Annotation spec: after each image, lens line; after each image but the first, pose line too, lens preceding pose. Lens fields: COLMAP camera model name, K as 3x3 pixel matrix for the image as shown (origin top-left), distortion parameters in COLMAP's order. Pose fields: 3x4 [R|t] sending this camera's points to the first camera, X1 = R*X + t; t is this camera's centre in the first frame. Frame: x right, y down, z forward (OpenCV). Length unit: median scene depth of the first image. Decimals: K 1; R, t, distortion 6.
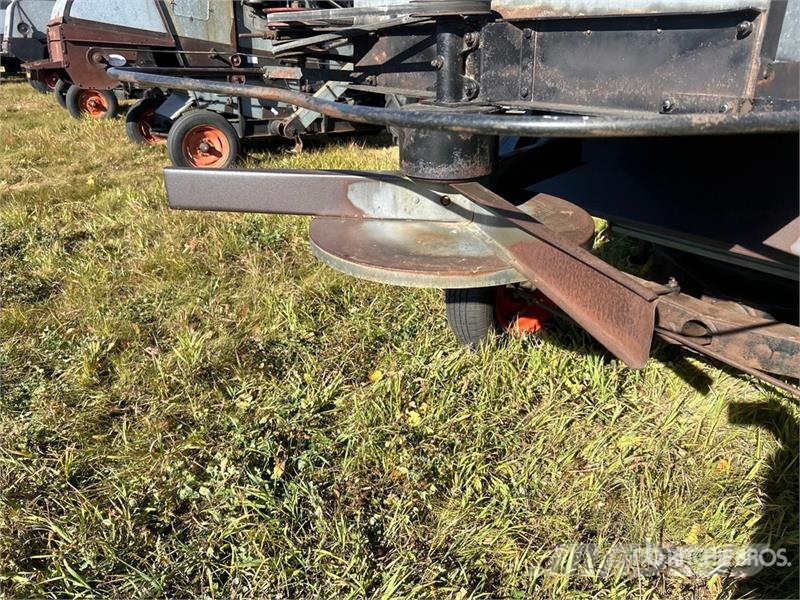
lens RADIAL K [[615.9, 0, 400.0], [0, 615.9, 300.0], [0, 0, 1]] dist [0.068321, -0.089176]
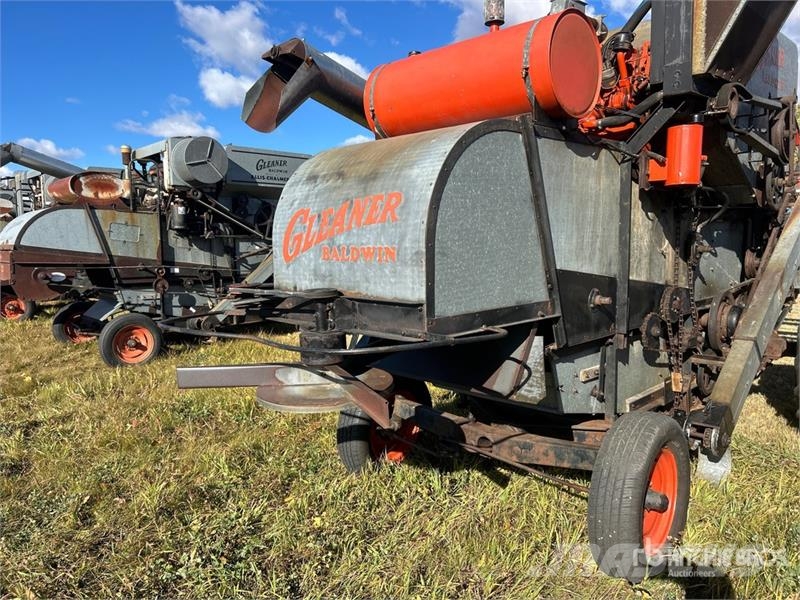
lens RADIAL K [[615.9, 0, 400.0], [0, 615.9, 300.0], [0, 0, 1]] dist [0.068321, -0.089176]
pose [[0.986456, -0.041691, 0.158639, 0.003220], [0.083921, 0.959271, -0.269735, 0.082786], [-0.140932, 0.279395, 0.949777, -0.494654]]
